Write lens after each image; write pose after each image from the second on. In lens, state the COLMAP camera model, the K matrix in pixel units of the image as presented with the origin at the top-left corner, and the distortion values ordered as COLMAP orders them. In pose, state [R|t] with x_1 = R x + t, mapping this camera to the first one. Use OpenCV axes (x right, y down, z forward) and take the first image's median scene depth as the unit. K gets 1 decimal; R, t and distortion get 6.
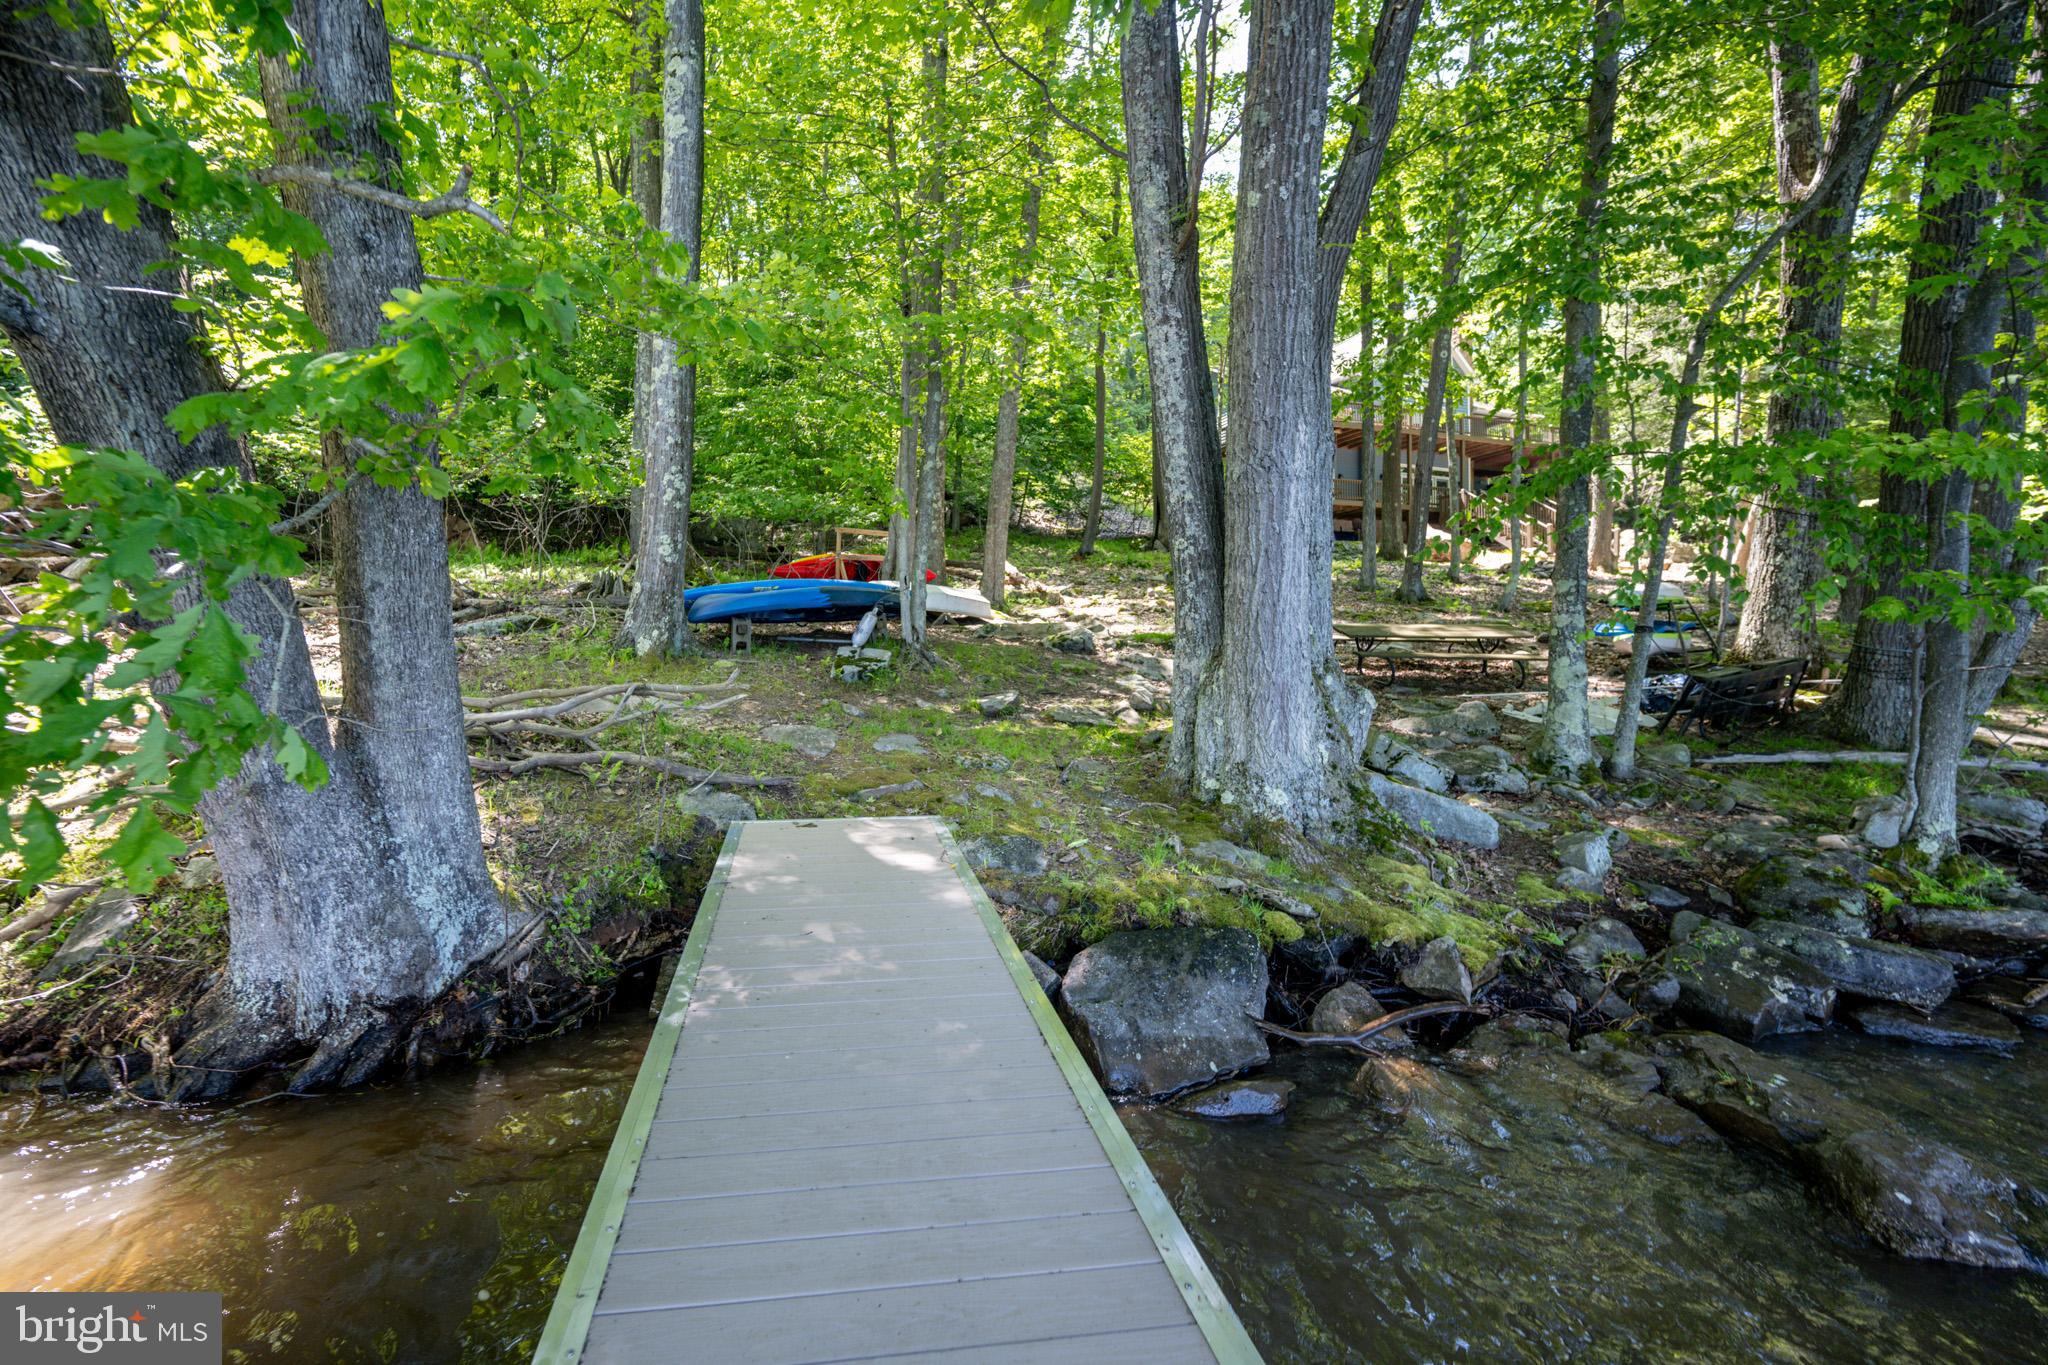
lens RADIAL K [[835.8, 0, 1018.0], [0, 835.8, 674.6], [0, 0, 1]] dist [-0.001753, 0.000332]
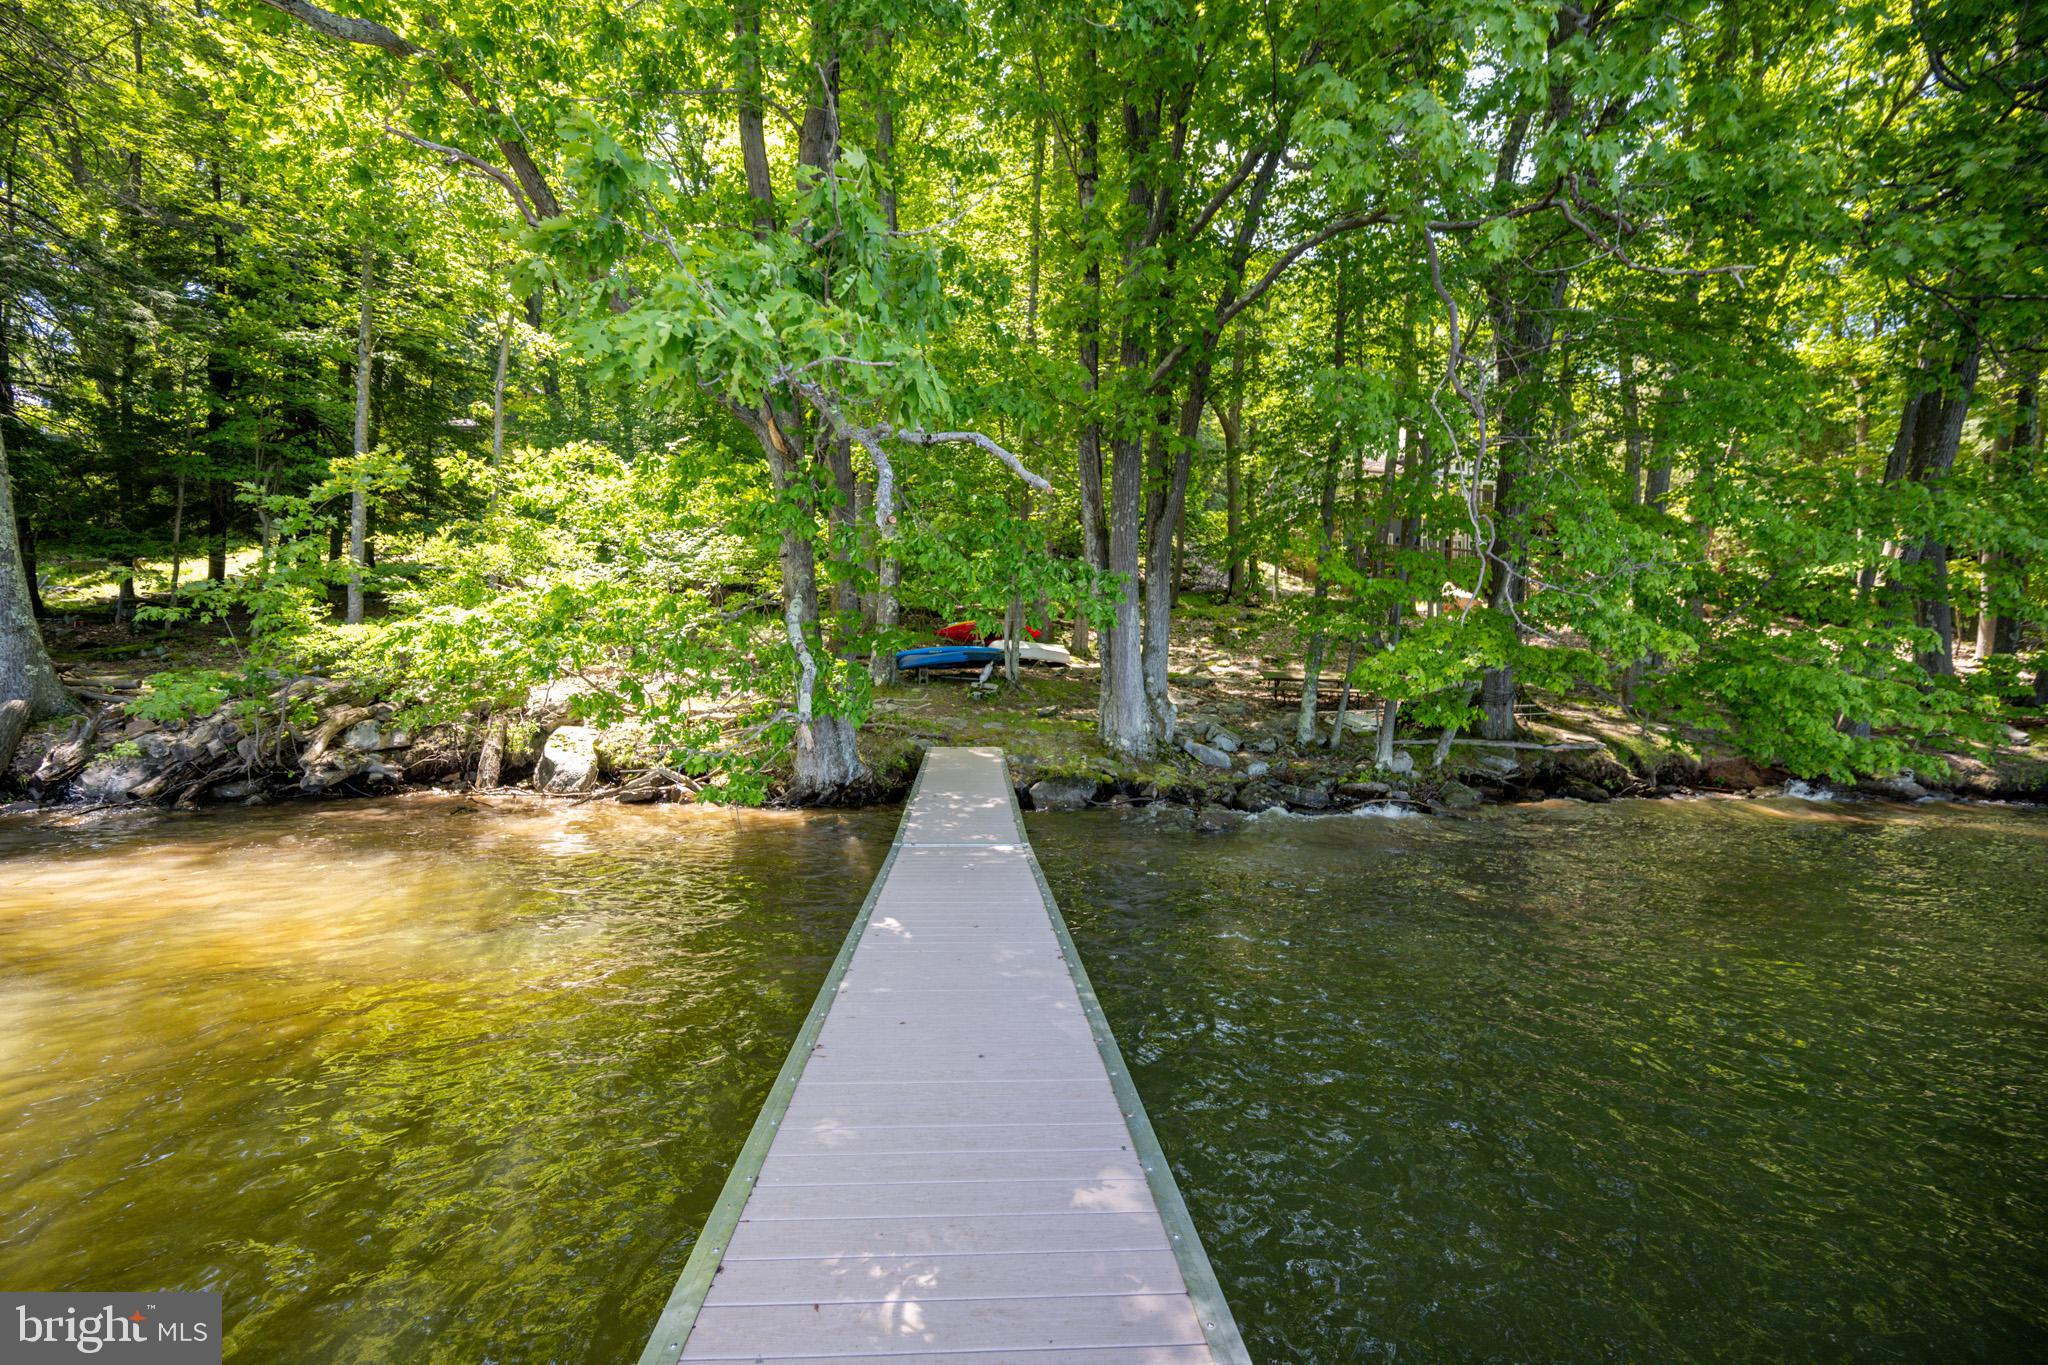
lens RADIAL K [[835.8, 0, 1023.3], [0, 835.8, 690.2], [0, 0, 1]] dist [-0.001753, 0.000332]
pose [[0.985271, 0.008915, -0.170770, 0.260997], [-0.011757, 0.999809, -0.015640, 0.015903], [0.170598, 0.017418, 0.985187, -0.990171]]
